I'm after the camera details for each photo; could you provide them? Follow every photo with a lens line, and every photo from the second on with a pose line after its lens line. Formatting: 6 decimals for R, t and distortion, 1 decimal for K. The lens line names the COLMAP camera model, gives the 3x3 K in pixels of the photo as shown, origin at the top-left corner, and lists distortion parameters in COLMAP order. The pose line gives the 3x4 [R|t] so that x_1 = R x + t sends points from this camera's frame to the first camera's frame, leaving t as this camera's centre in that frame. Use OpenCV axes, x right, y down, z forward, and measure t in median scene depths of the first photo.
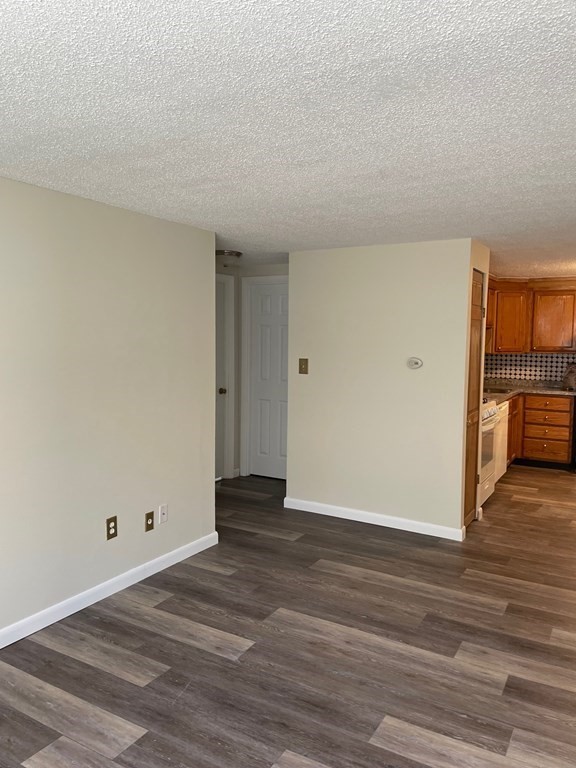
lens RADIAL K [[577.8, 0, 287.3], [0, 577.8, 378.6], [0, 0, 1]] dist [0.097984, -0.118139]
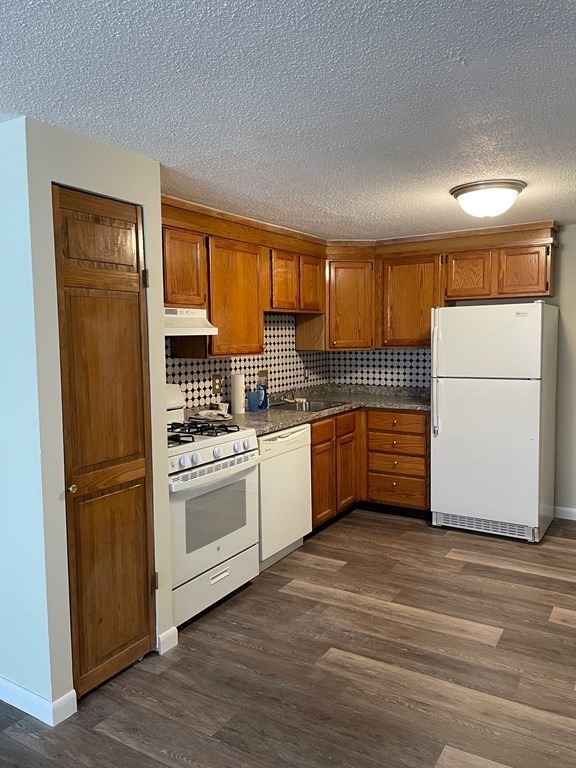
lens RADIAL K [[577.8, 0, 287.3], [0, 577.8, 378.6], [0, 0, 1]] dist [0.097984, -0.118139]
pose [[0.999443, -0.022260, -0.024882, 0.629469], [0.022253, 0.999752, -0.000559, -0.020091], [0.024888, 0.000005, 0.999690, 0.604864]]
